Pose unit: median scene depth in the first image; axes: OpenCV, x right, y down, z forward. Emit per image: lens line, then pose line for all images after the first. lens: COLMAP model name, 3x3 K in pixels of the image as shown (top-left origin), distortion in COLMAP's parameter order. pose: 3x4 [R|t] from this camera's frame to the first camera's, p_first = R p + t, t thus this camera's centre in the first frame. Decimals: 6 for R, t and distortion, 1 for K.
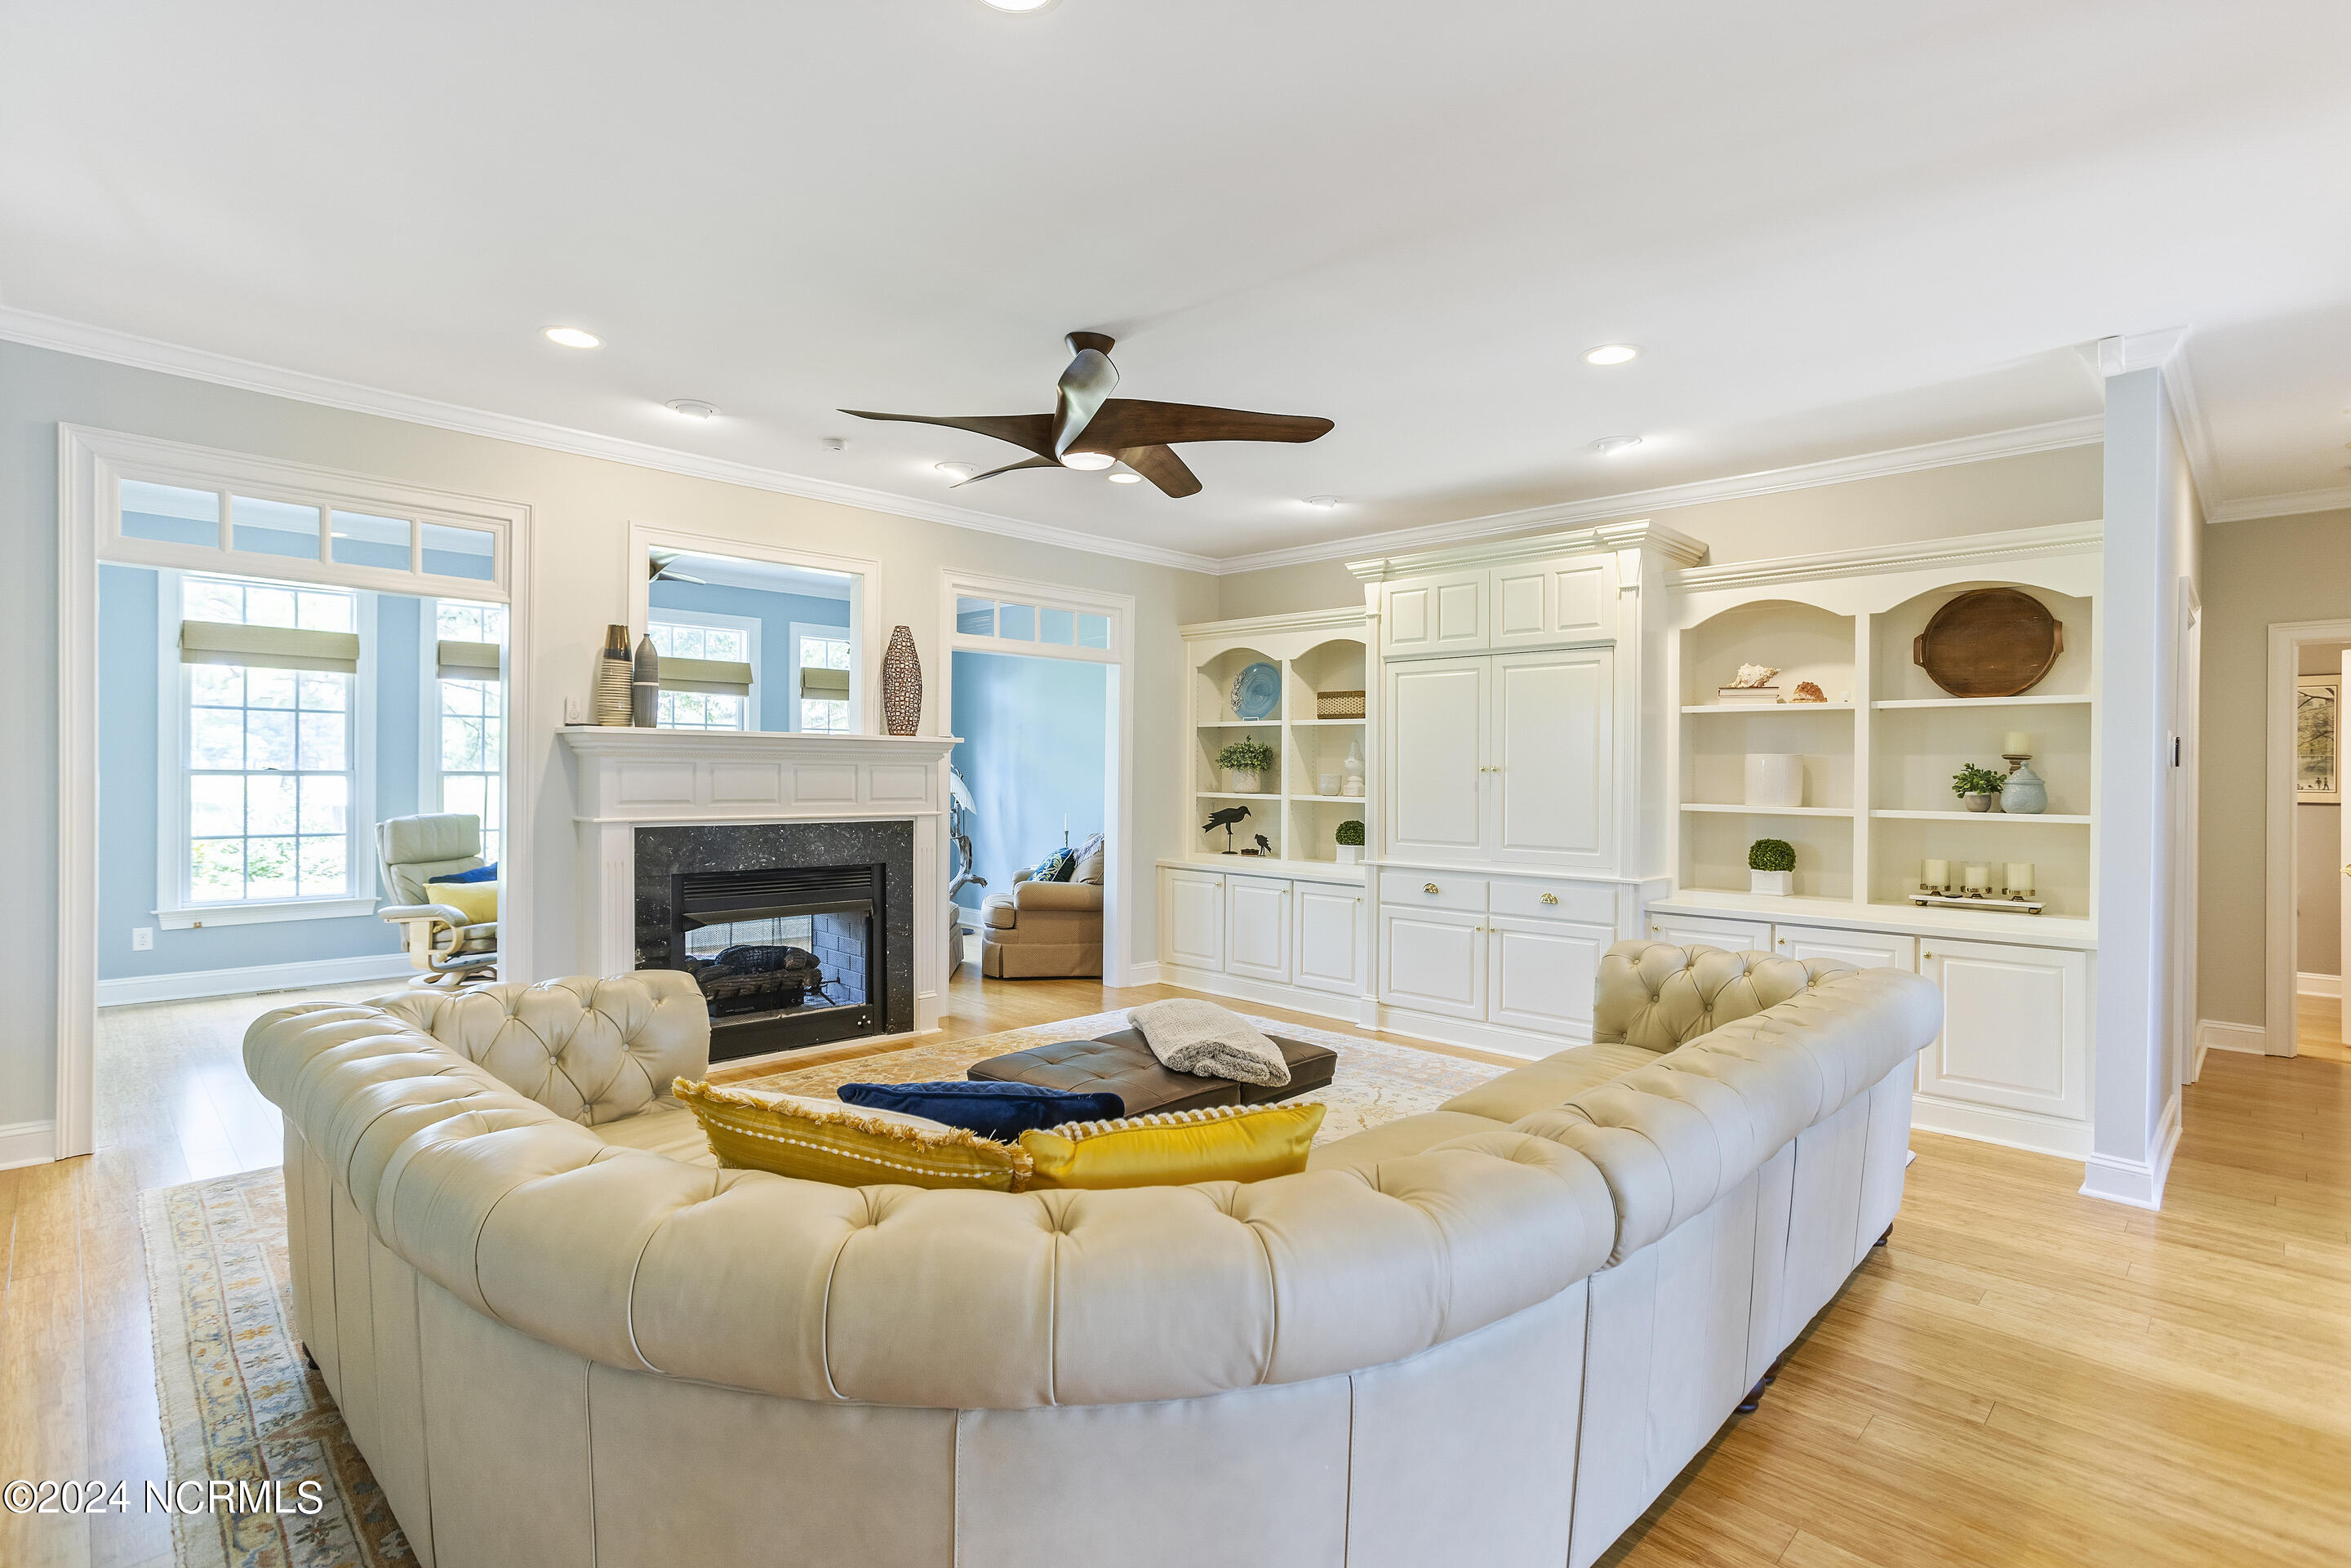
lens RADIAL K [[1155.3, 0, 1137.0], [0, 1155.3, 784.6], [0, 0, 1]] dist [-0.002381, -0.000502]
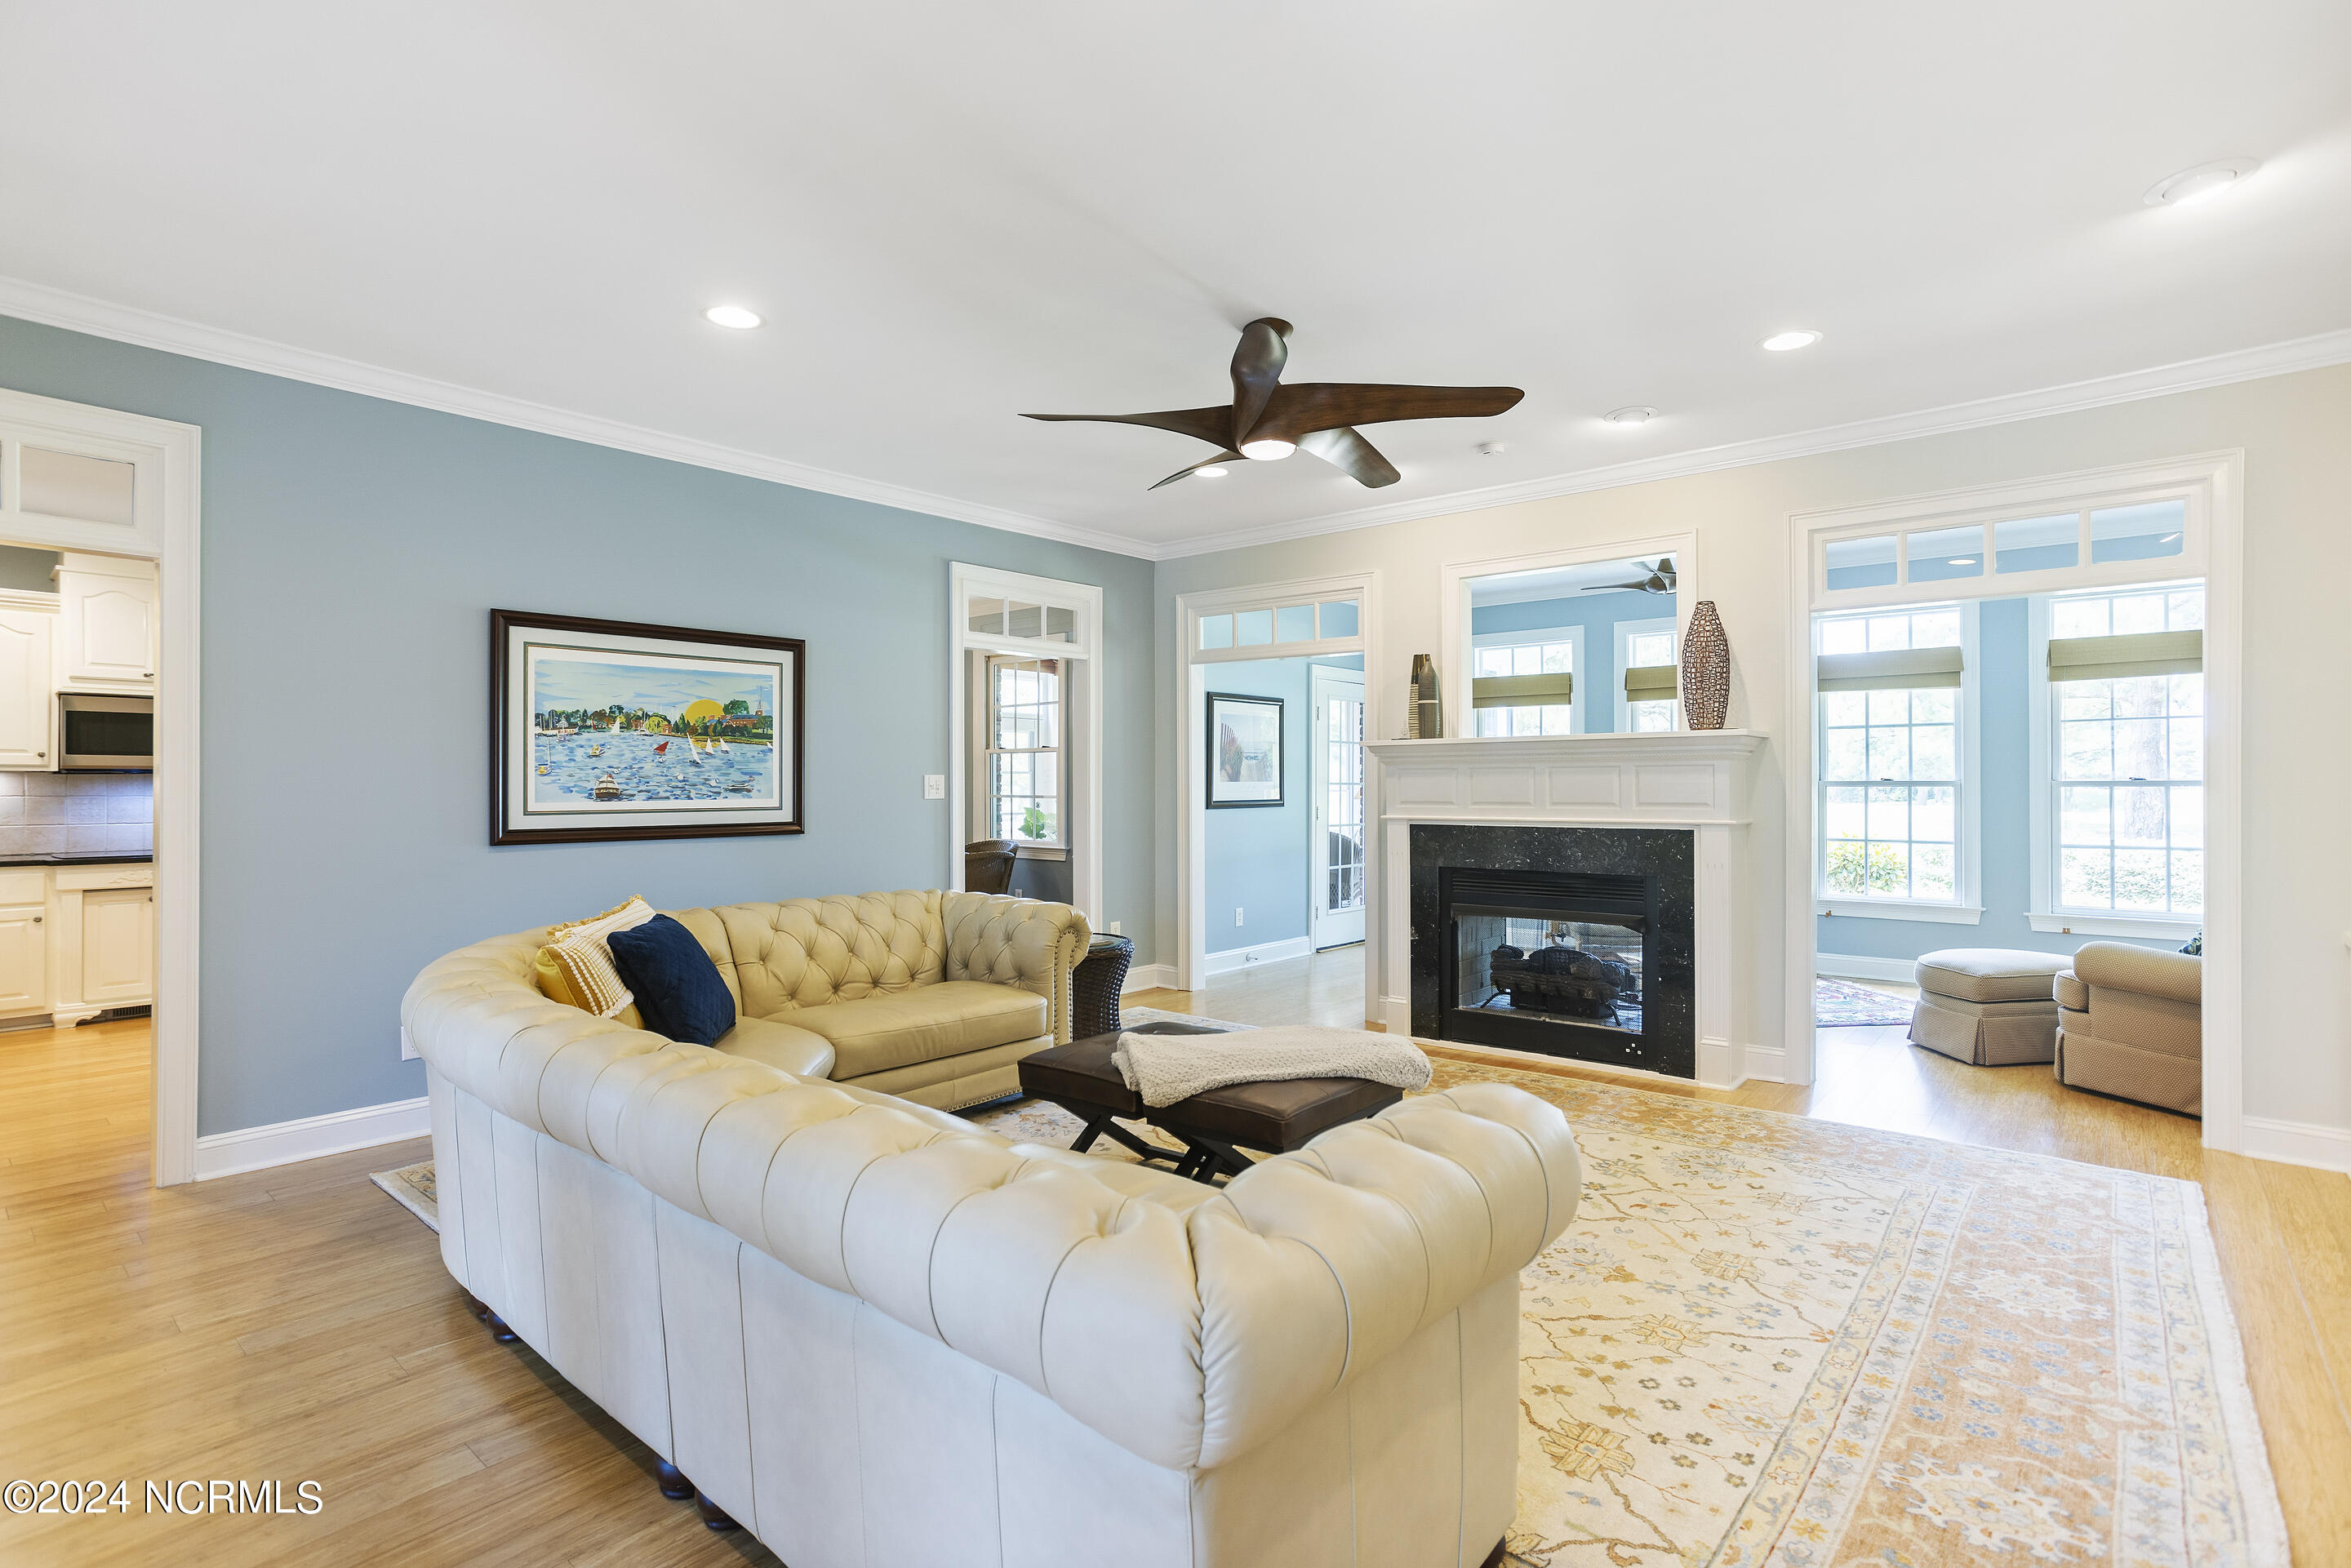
lens RADIAL K [[1144.6, 0, 1211.8], [0, 1144.6, 772.5], [0, 0, 1]] dist [-0.000085, 0.000419]
pose [[0.089317, -0.021024, -0.995781, 0.612049], [-0.001104, 0.999774, -0.021207, 0.006711], [0.996003, 0.002994, 0.089274, 0.563787]]
